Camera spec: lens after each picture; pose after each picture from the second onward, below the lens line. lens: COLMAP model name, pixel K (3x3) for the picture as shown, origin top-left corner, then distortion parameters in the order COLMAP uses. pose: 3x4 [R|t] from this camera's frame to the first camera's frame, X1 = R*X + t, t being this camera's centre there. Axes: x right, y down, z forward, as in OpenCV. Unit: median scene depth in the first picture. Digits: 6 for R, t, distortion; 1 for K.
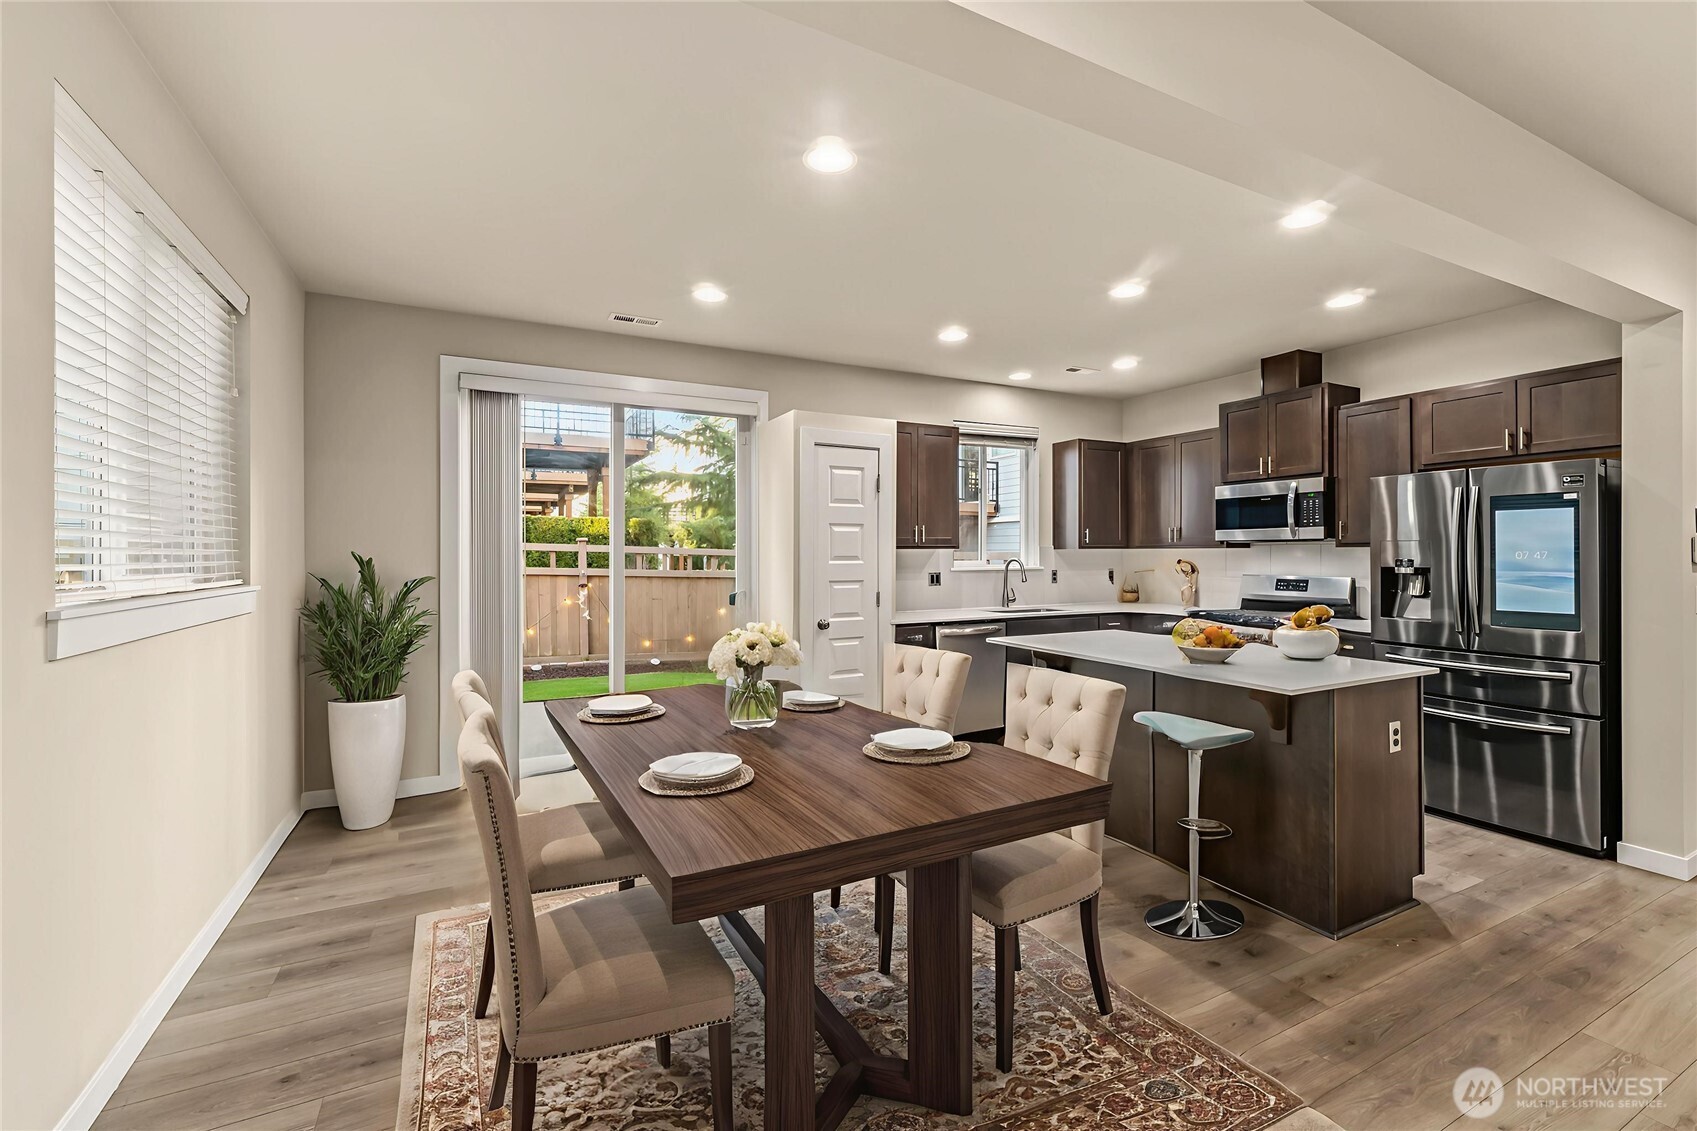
lens RADIAL K [[724.3, 0, 844.1], [0, 724.3, 547.3], [0, 0, 1]] dist [-0.000038, 0.000250]
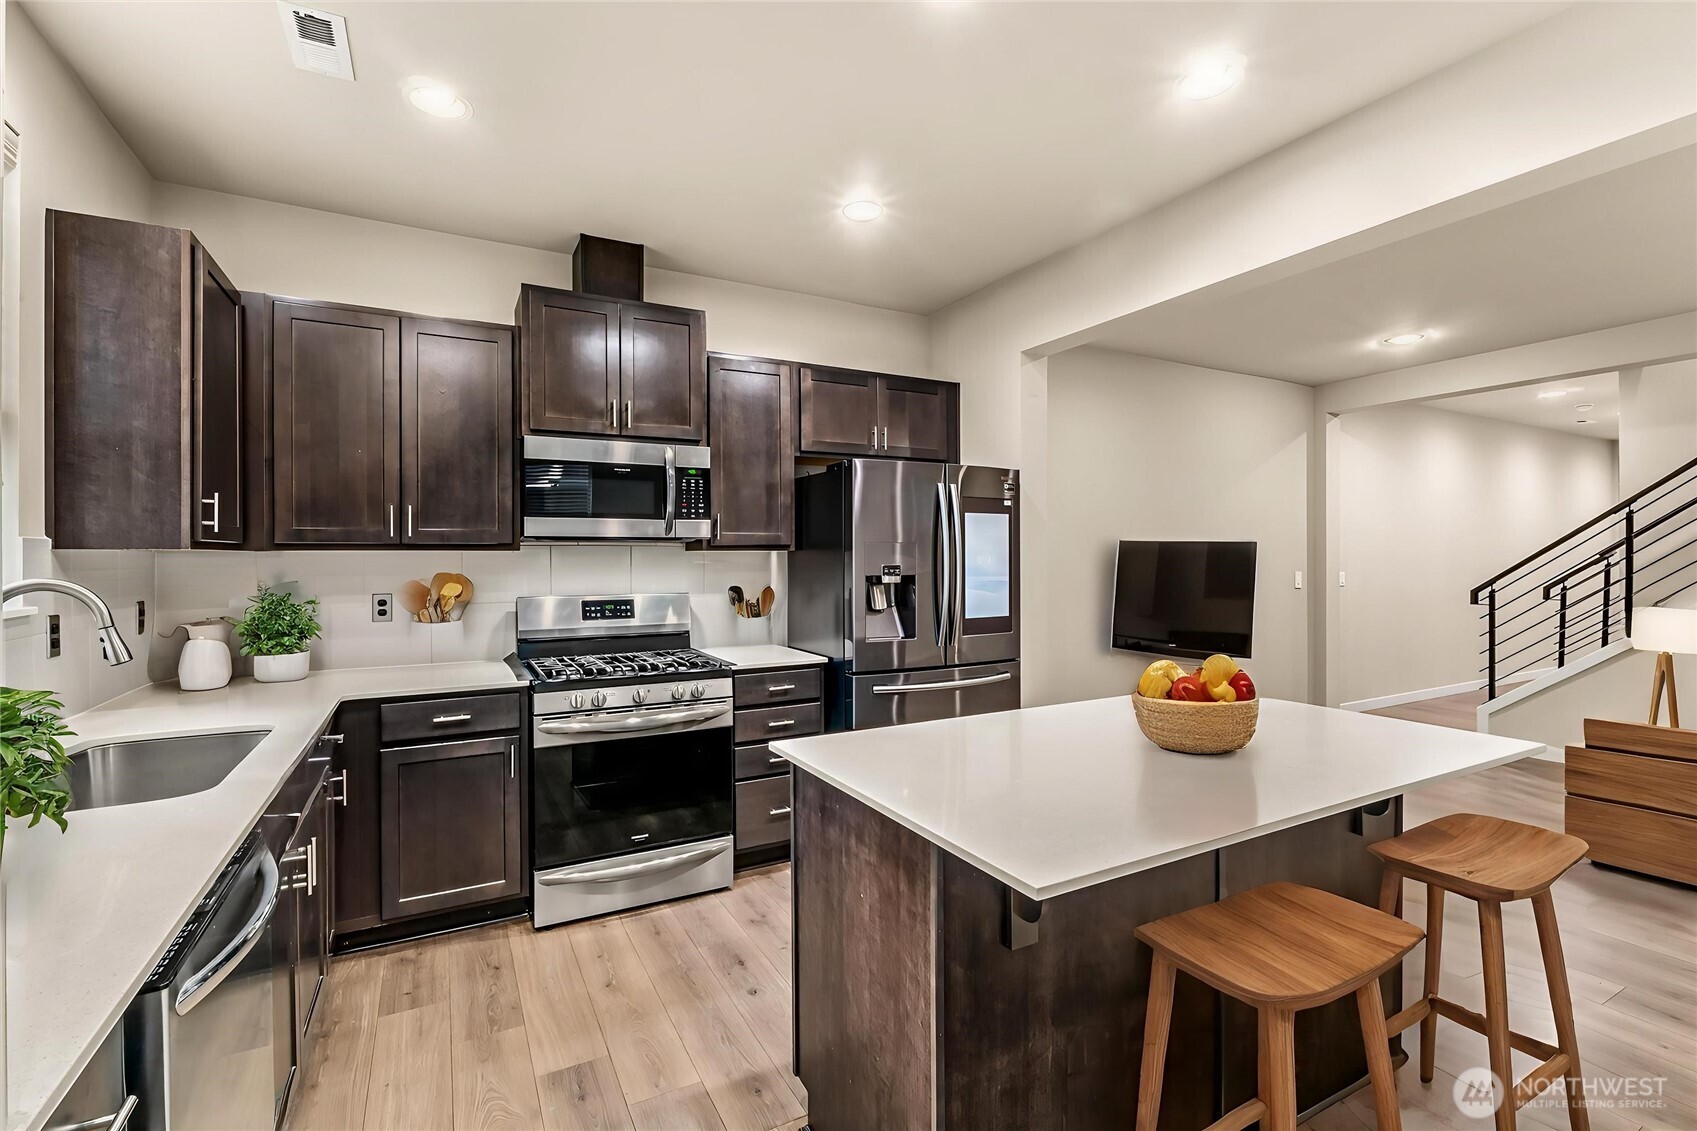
lens RADIAL K [[774.0, 0, 848.5], [0, 774.0, 565.5], [0, 0, 1]] dist [0.000255, 0.000046]
pose [[-0.013984, -0.009773, 0.999854, -0.066124], [-0.004625, 0.999942, 0.009709, 0.005934], [-0.999892, -0.004489, -0.014029, 0.818392]]
